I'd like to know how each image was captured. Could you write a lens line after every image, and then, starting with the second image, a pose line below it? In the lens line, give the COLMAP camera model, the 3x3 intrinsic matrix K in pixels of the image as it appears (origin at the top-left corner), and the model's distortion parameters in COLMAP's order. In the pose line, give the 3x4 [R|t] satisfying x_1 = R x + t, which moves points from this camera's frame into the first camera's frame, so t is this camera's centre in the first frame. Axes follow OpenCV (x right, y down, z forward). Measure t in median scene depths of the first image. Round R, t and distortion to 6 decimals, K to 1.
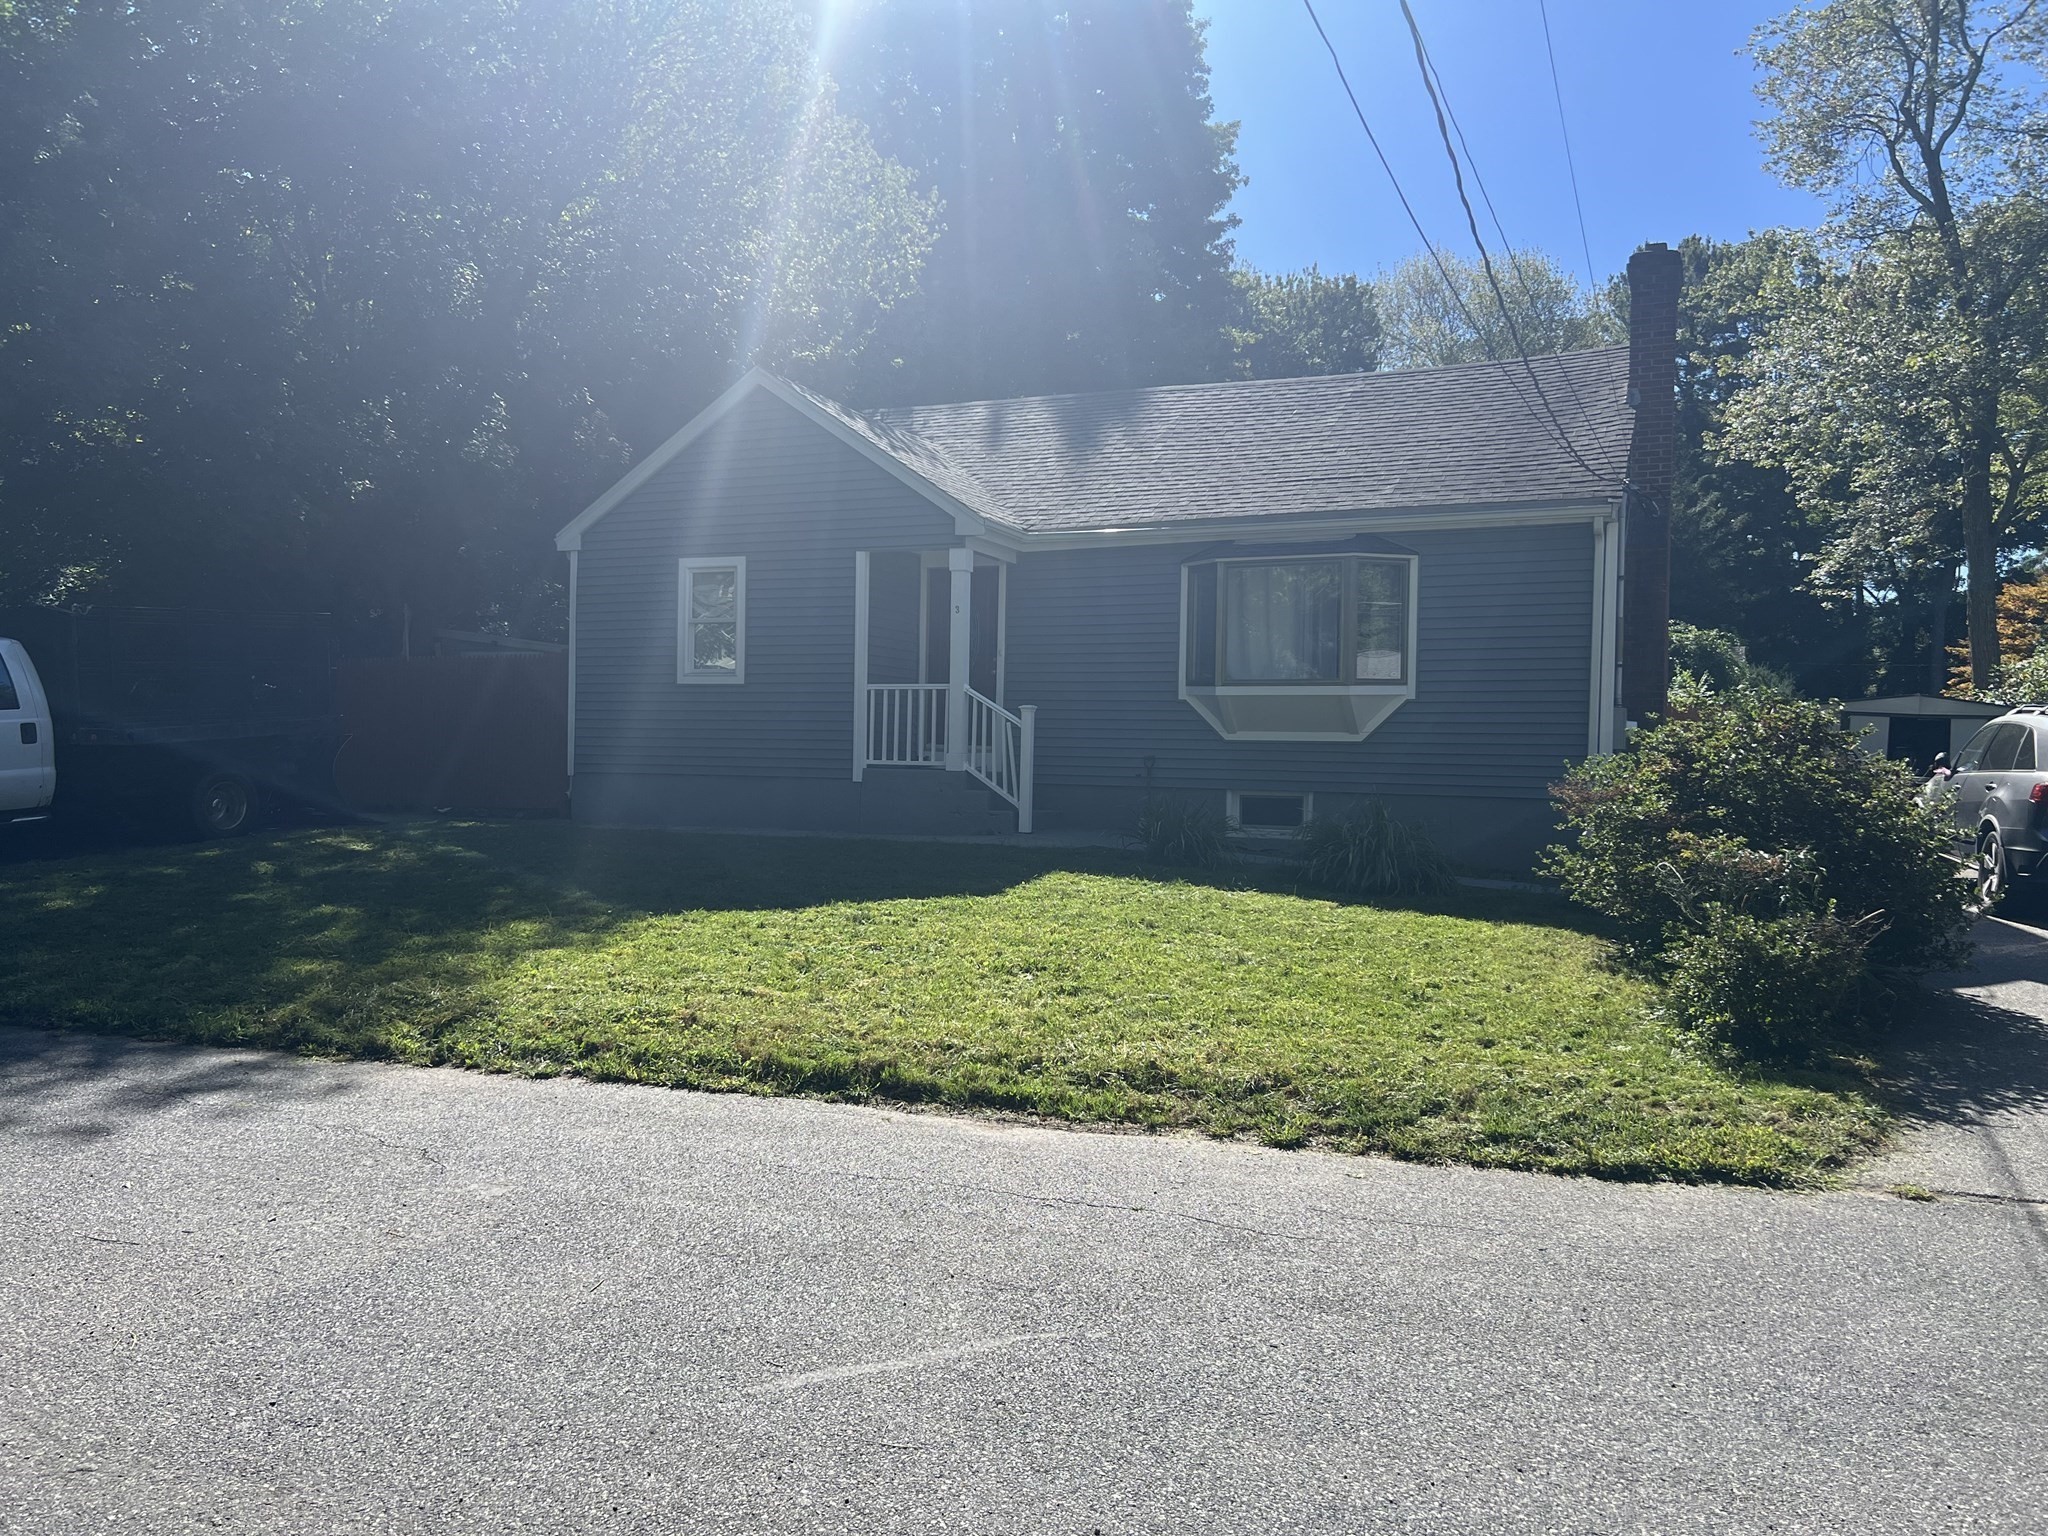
lens RADIAL K [[1527.5, 0, 1036.2], [0, 1527.5, 780.2], [0, 0, 1]] dist [0.055670, -0.068290]
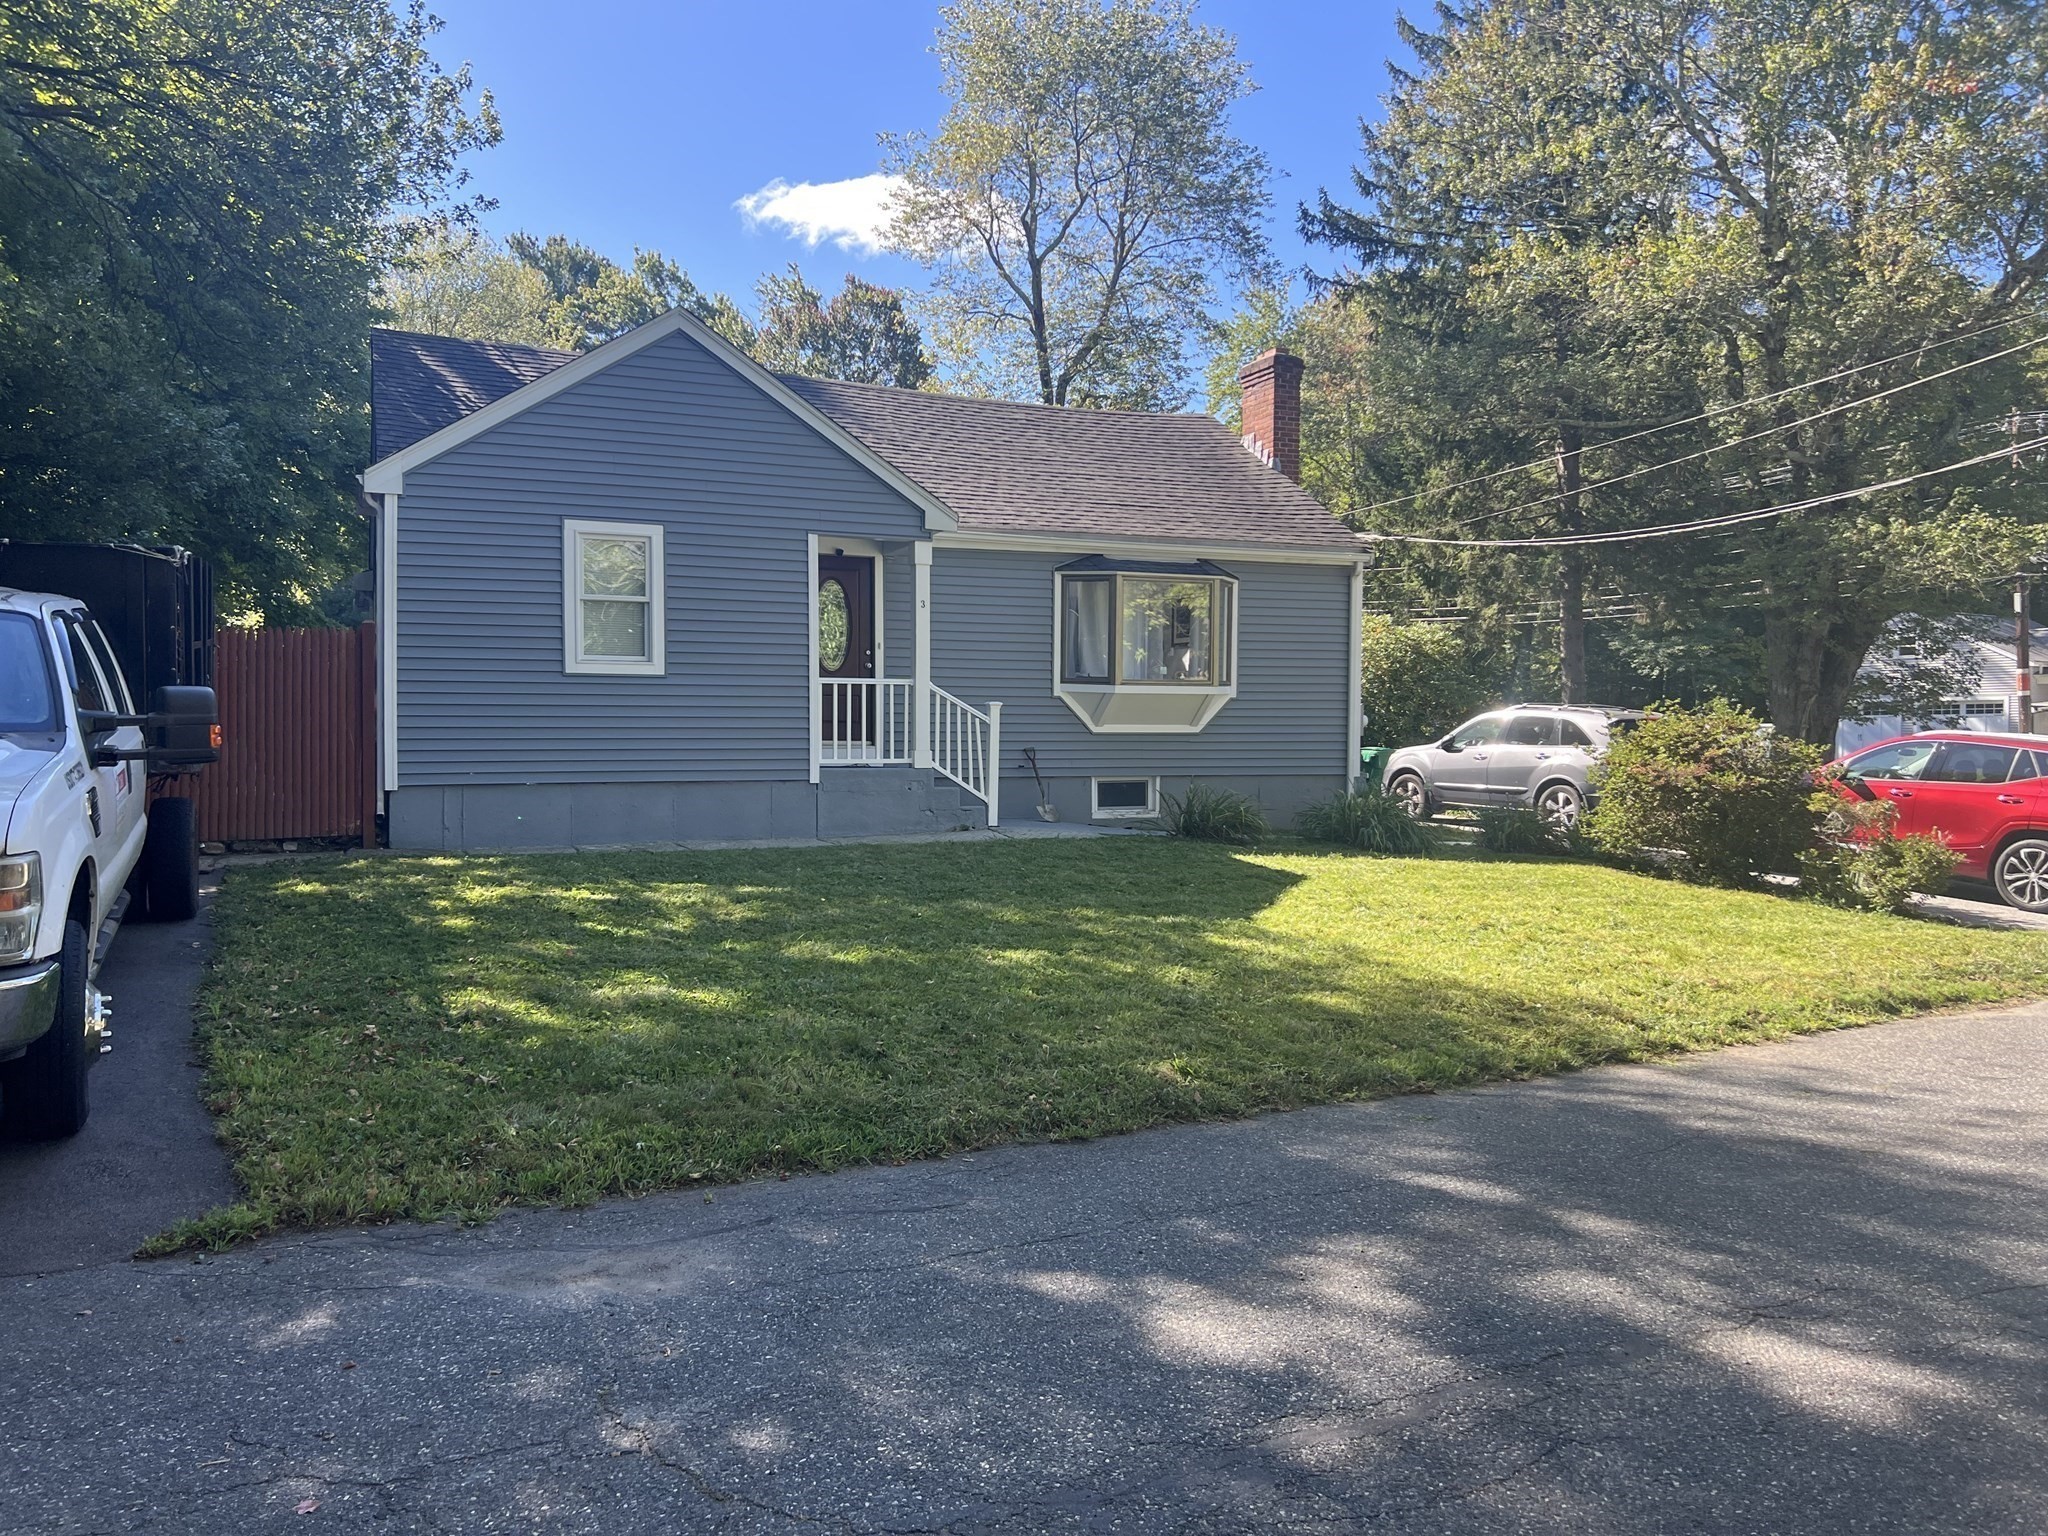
lens RADIAL K [[1525.1, 0, 976.0], [0, 1525.1, 766.5], [0, 0, 1]] dist [0.085366, -0.063537]
pose [[0.692804, -0.029579, 0.720519, -0.739019], [0.025114, 0.999542, 0.016886, -0.022631], [-0.720689, 0.006397, 0.693229, 0.292905]]
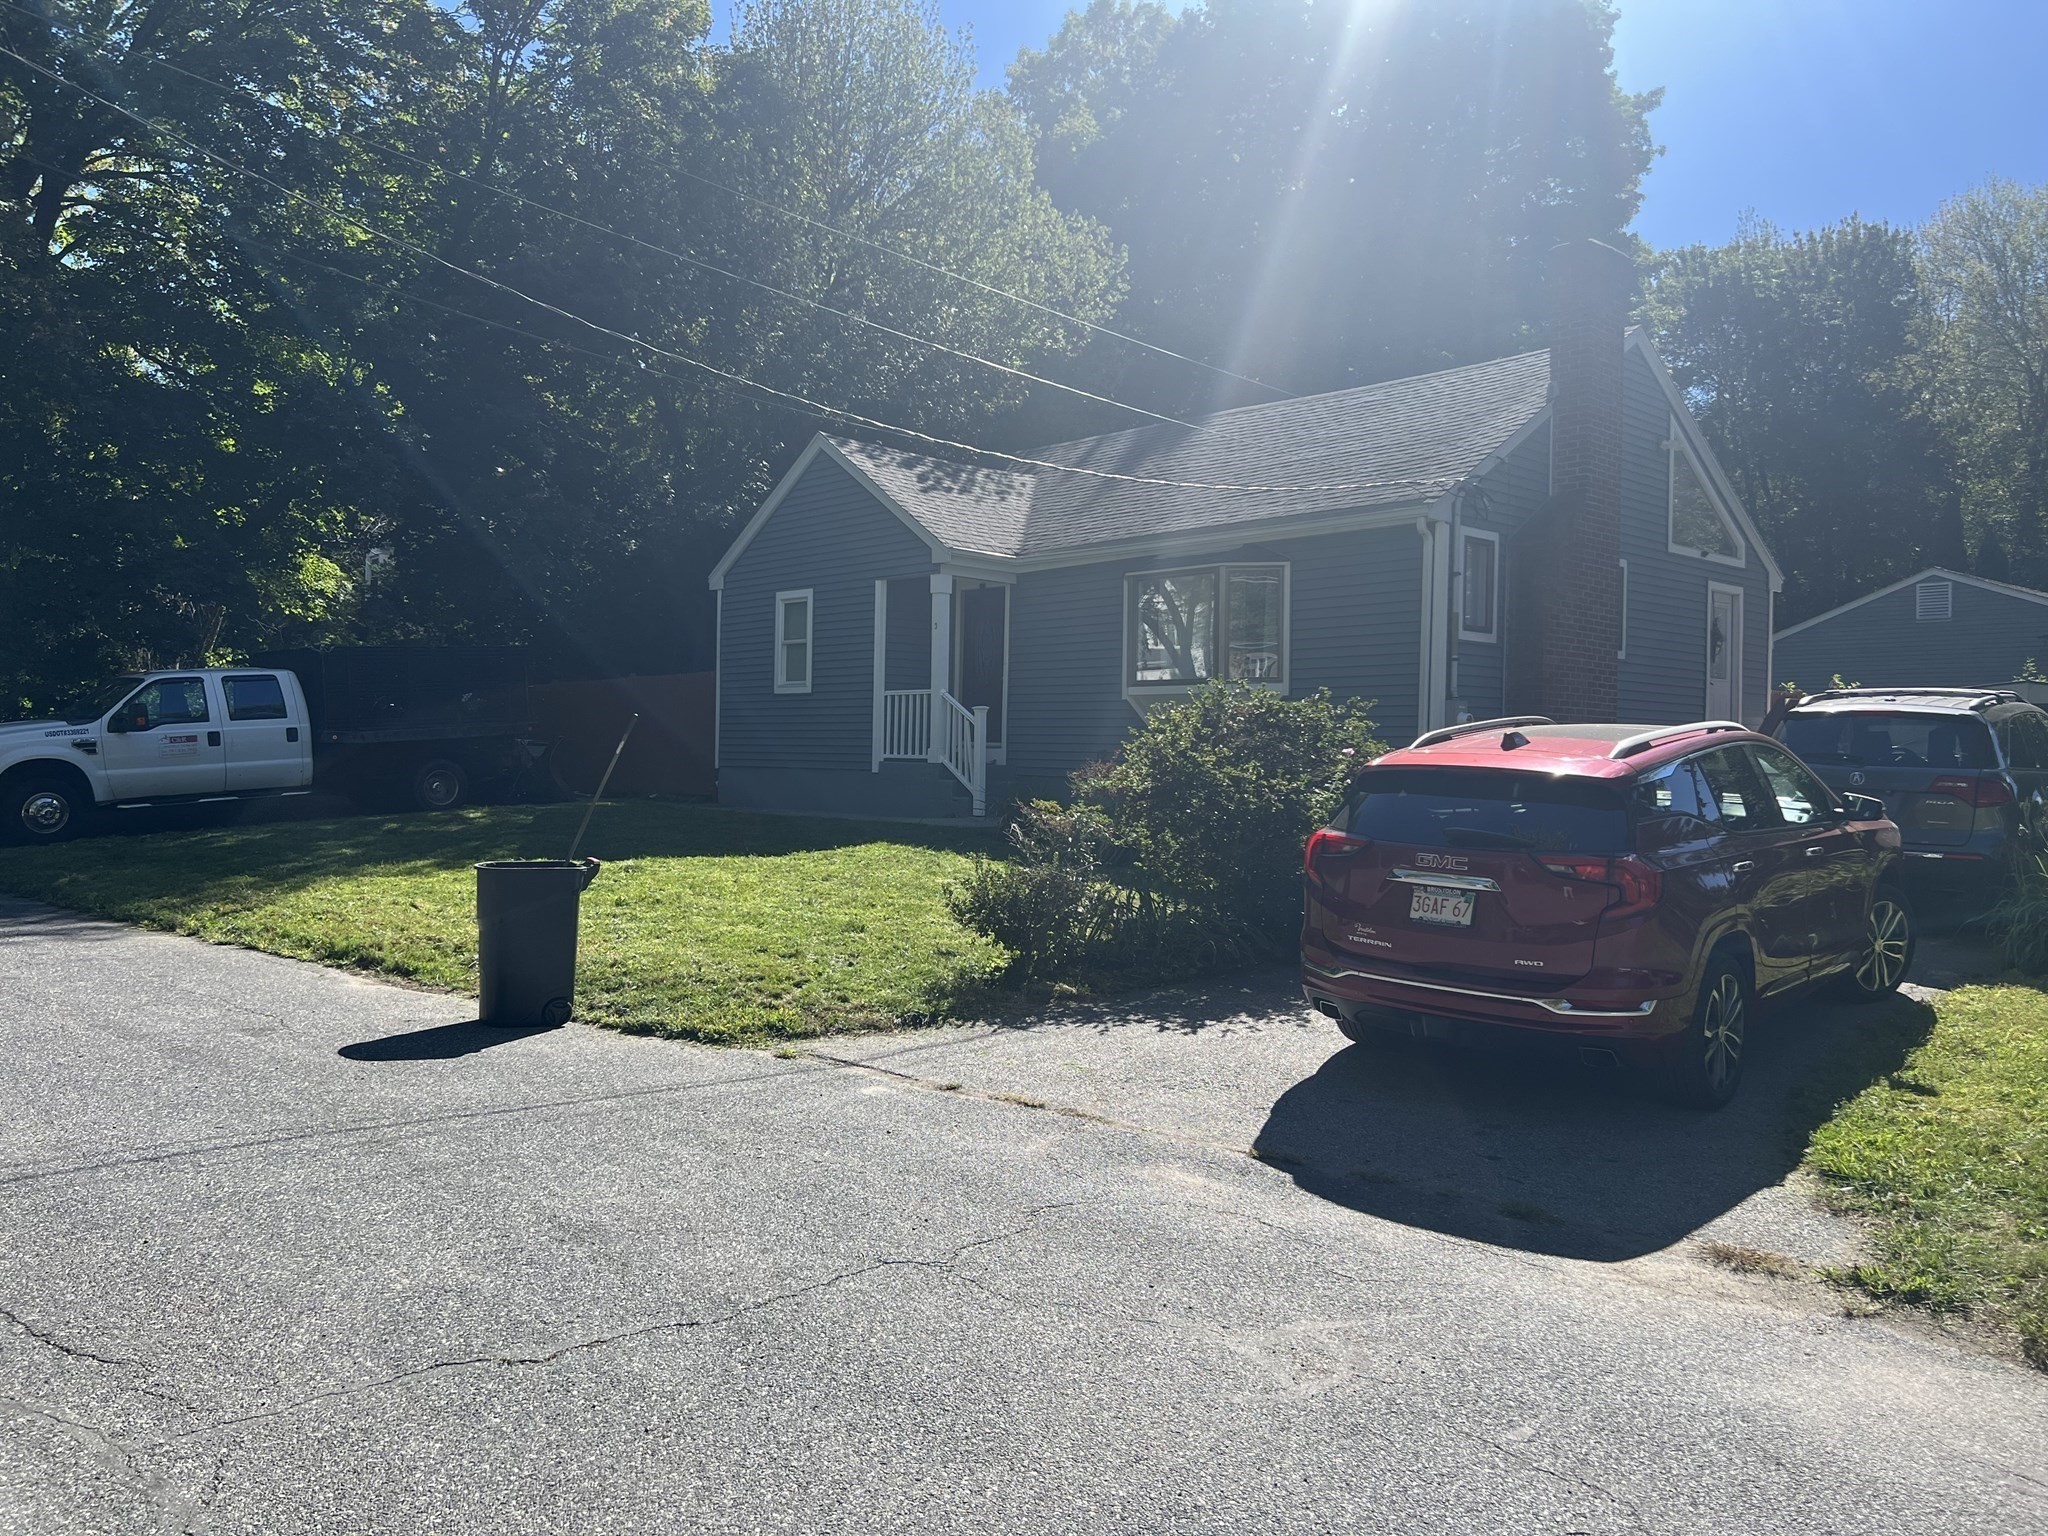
lens RADIAL K [[1527.5, 0, 1036.2], [0, 1527.5, 780.2], [0, 0, 1]] dist [0.055670, -0.068290]
pose [[0.916769, 0.004819, -0.399388, 0.490322], [-0.007677, 0.999955, -0.005556, 0.013227], [0.399343, 0.008160, 0.916765, -0.050971]]
